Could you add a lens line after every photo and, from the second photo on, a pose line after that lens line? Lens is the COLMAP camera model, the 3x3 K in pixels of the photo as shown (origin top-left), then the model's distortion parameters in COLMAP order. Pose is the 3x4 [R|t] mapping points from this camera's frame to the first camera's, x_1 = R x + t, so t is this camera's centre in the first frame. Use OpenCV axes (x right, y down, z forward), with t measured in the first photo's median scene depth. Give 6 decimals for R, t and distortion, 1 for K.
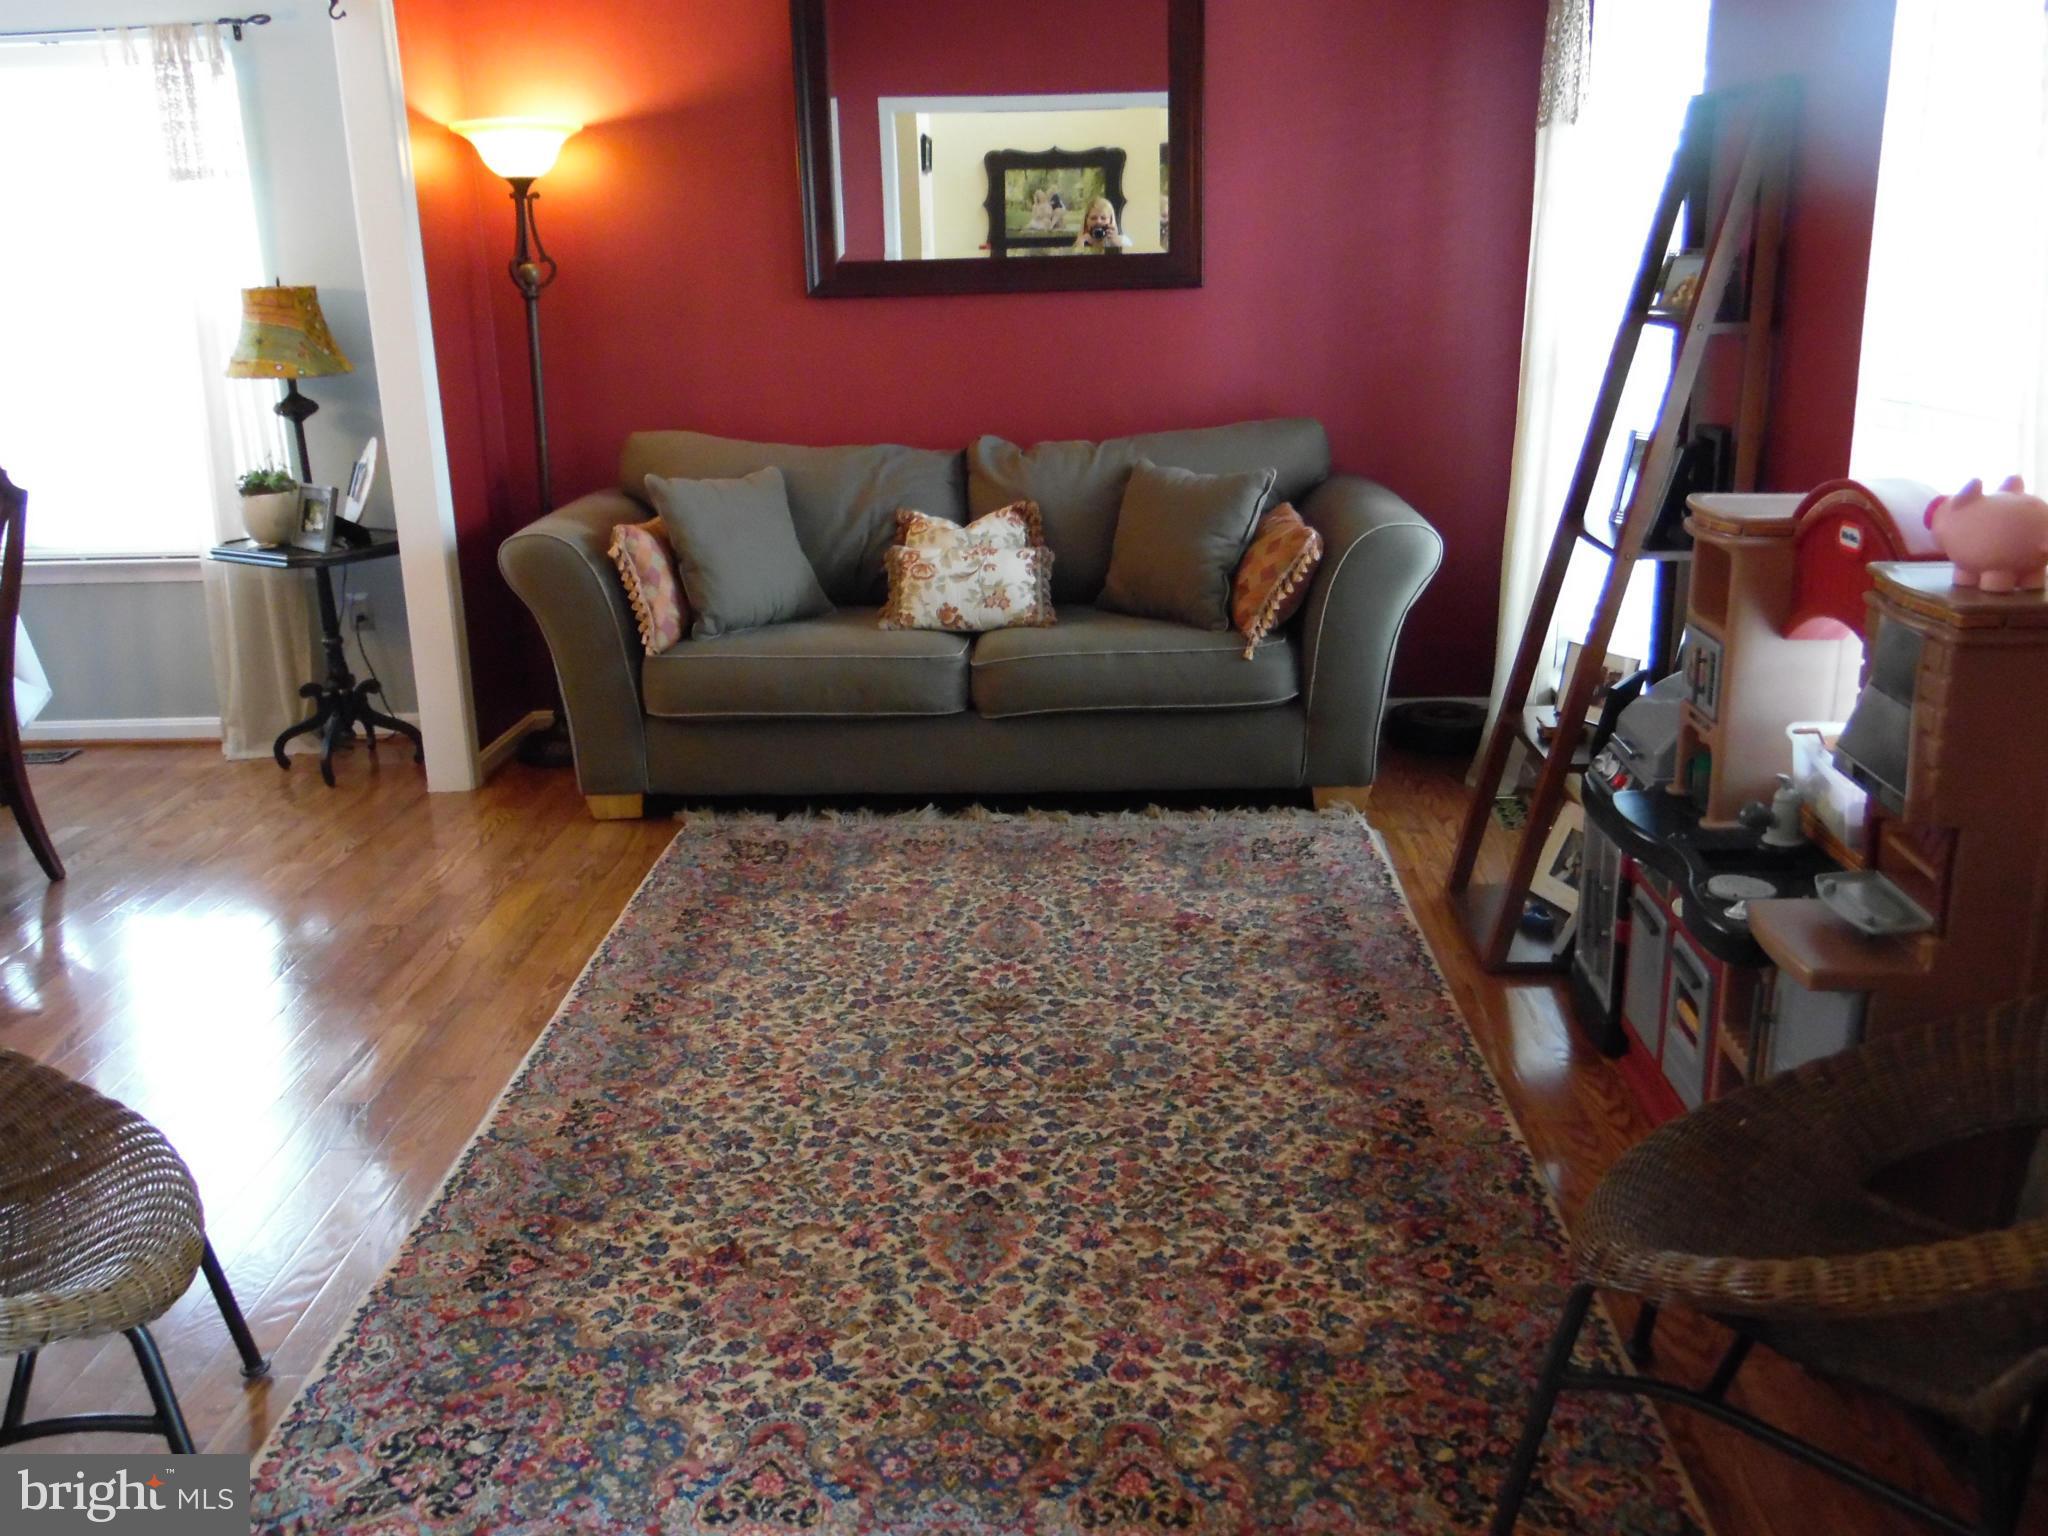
lens RADIAL K [[1791.5, 0, 1023.1], [0, 1791.5, 759.4], [0, 0, 1]] dist [0.006937, 0.001924]
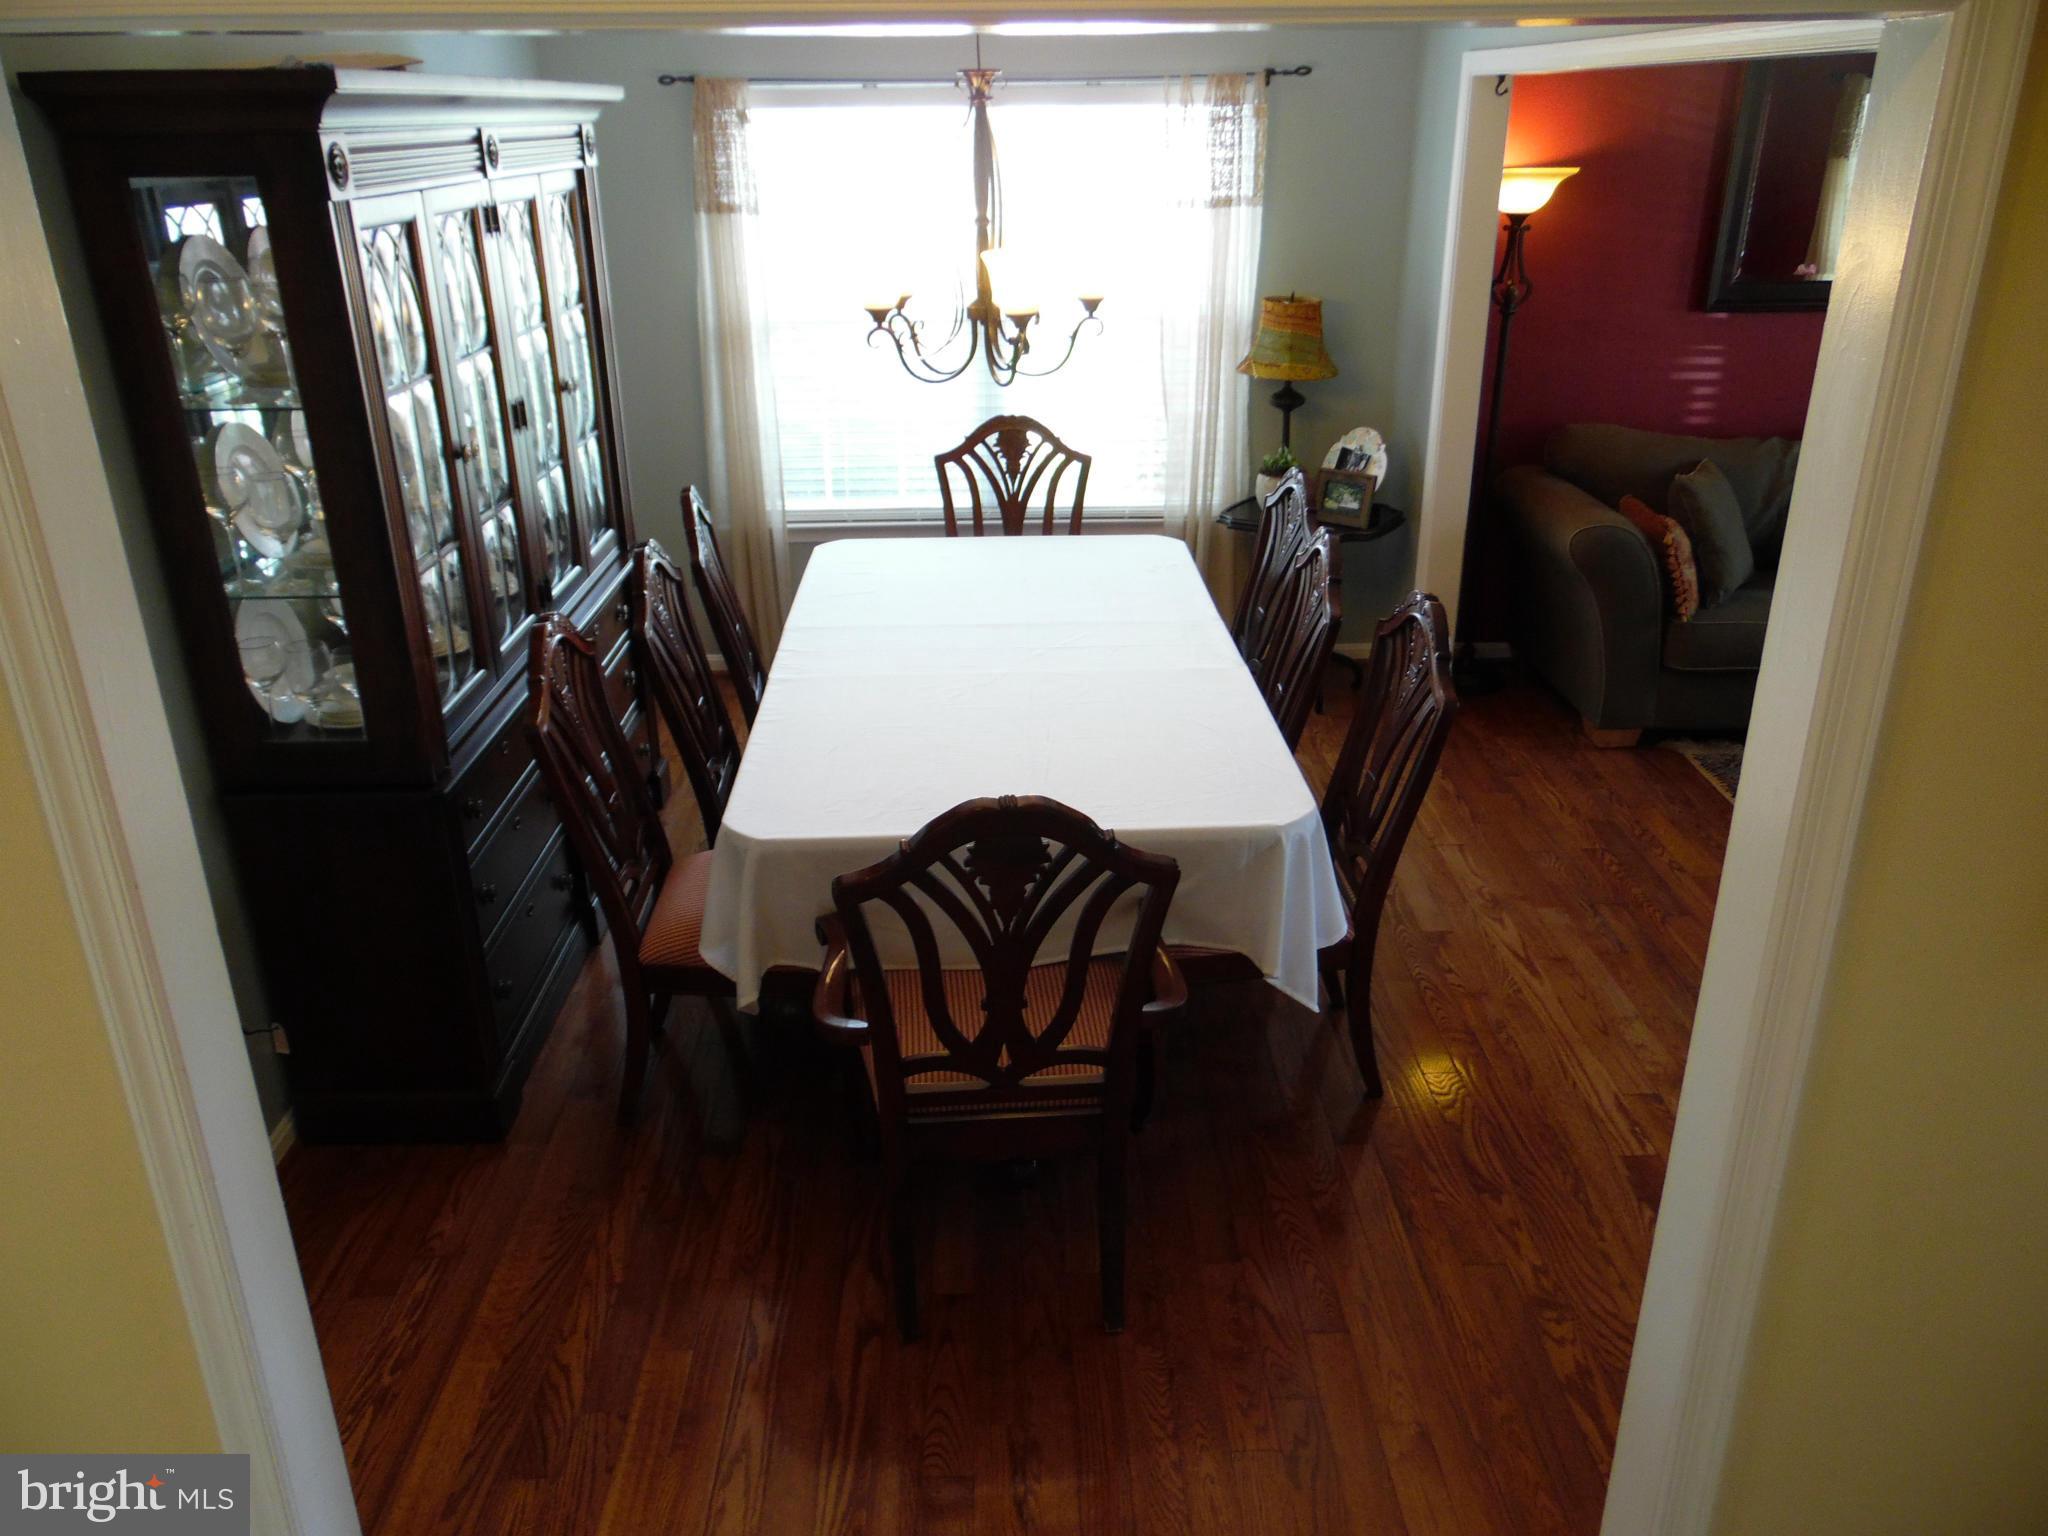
lens RADIAL K [[1539.0, 0, 1025.4], [0, 1539.0, 758.0], [0, 0, 1]] dist [-0.043421, 0.102236]
pose [[0.998792, -0.001782, 0.049107, -0.654914], [-0.004147, 0.992720, 0.120370, -0.082450], [-0.048964, -0.120429, 0.991514, -0.046870]]
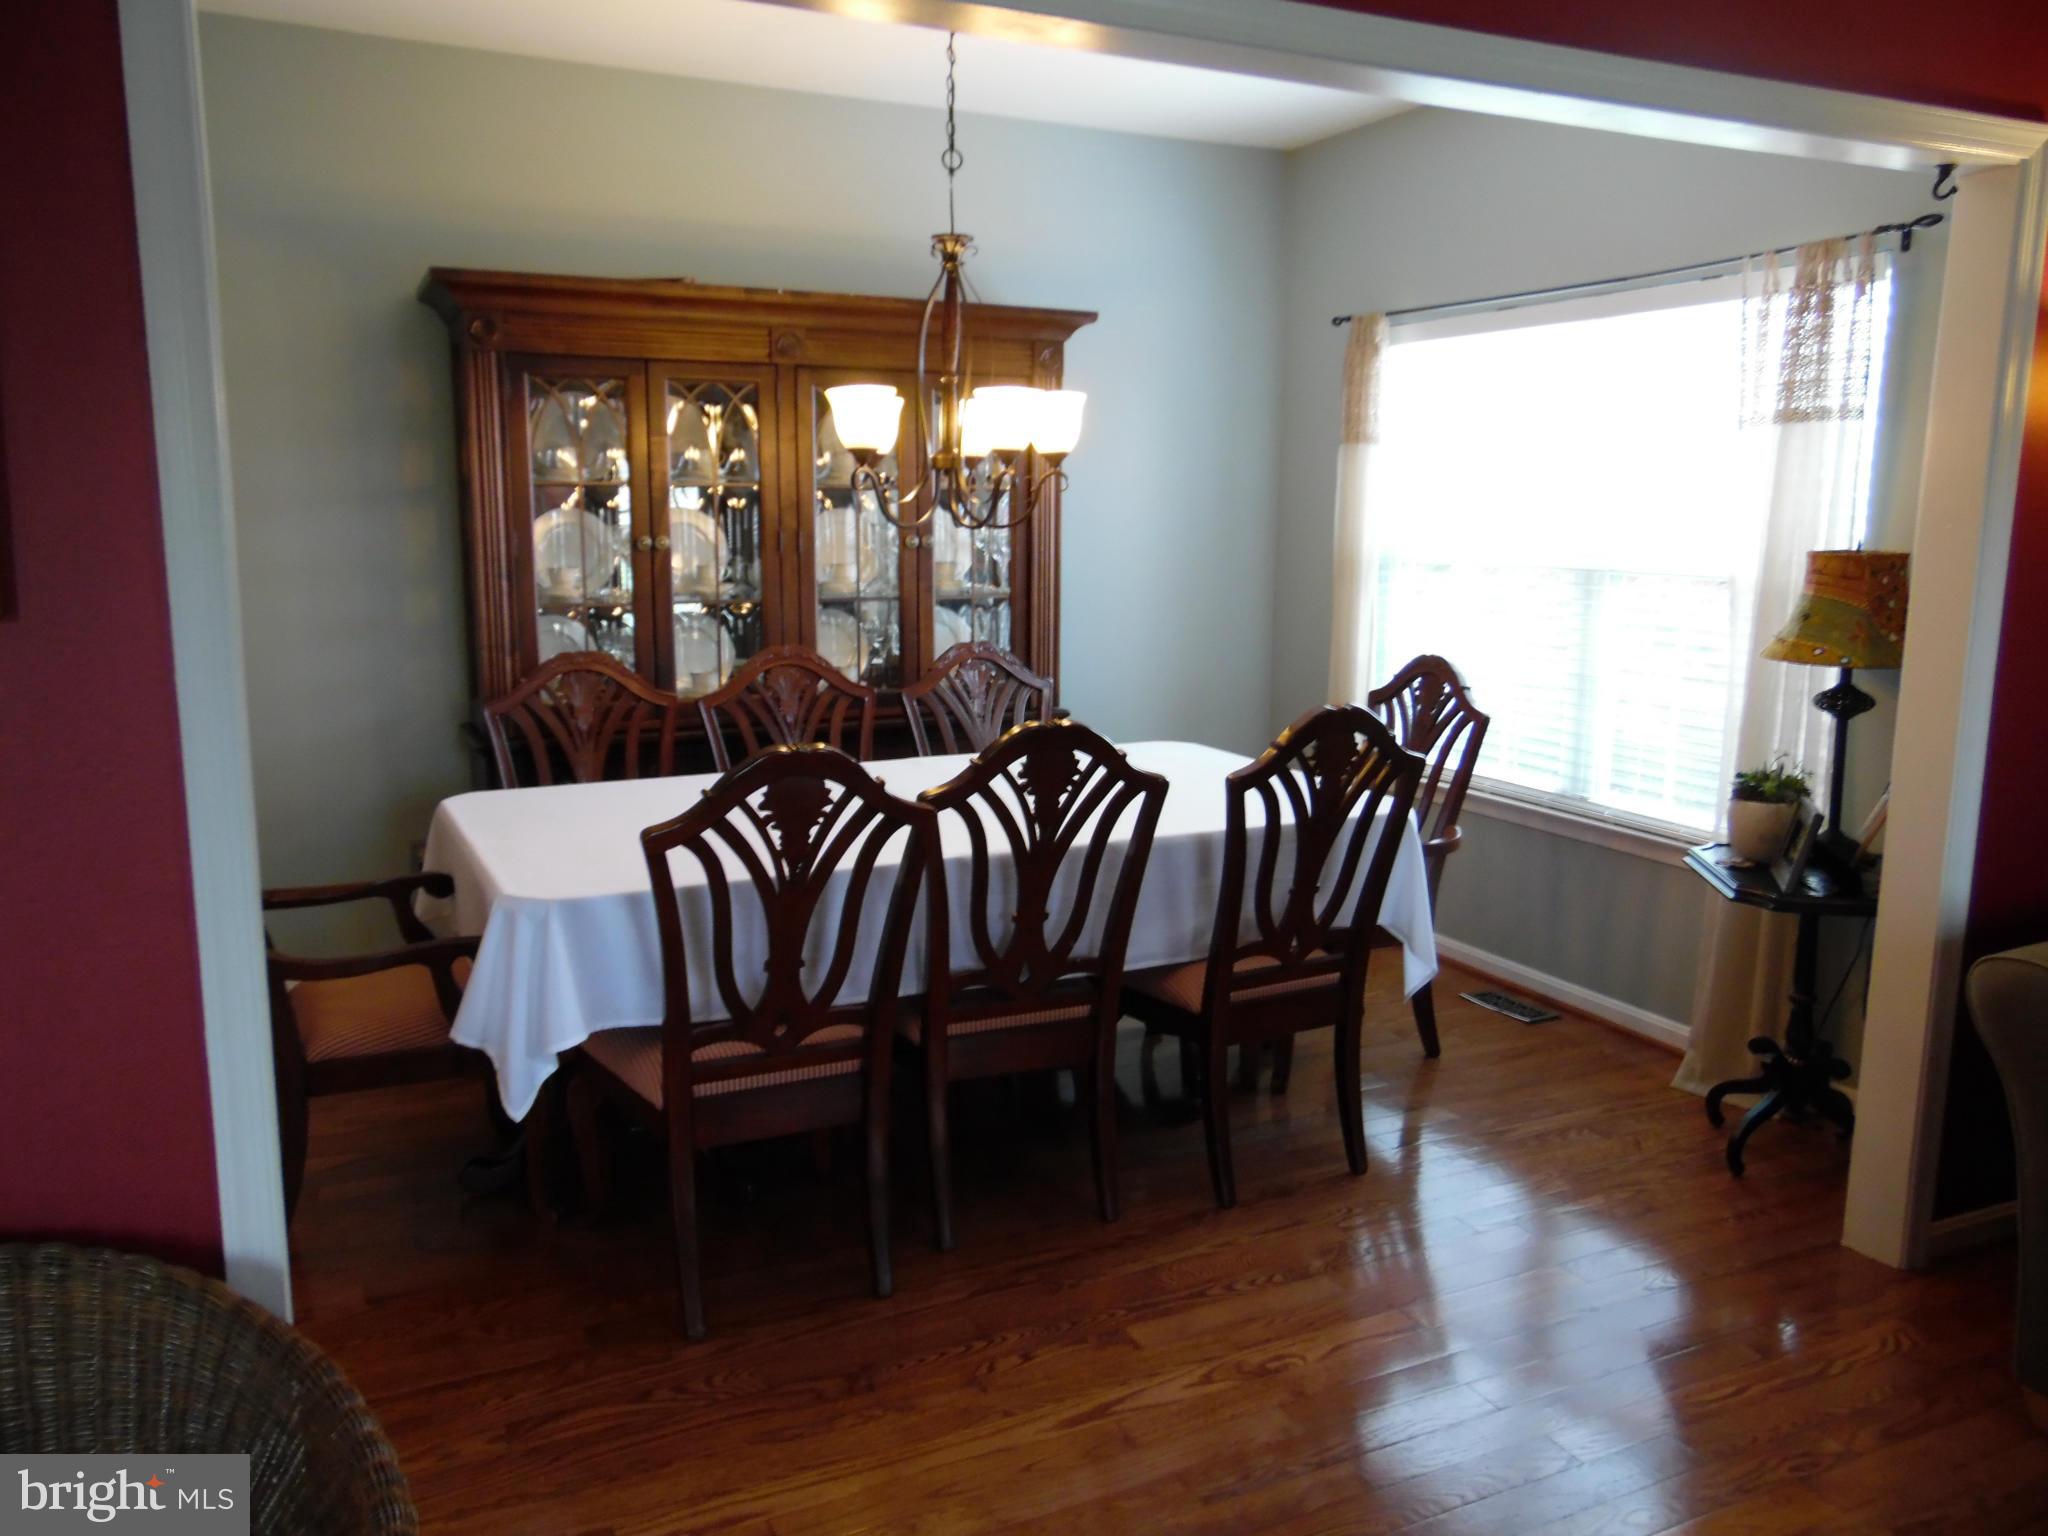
lens RADIAL K [[1539.0, 0, 1025.4], [0, 1539.0, 758.0], [0, 0, 1]] dist [-0.043421, 0.102236]
pose [[0.463866, 0.178957, -0.867642, 0.019157], [-0.263322, 0.962973, 0.057841, -0.119592], [0.845867, 0.201639, 0.493813, 0.377298]]
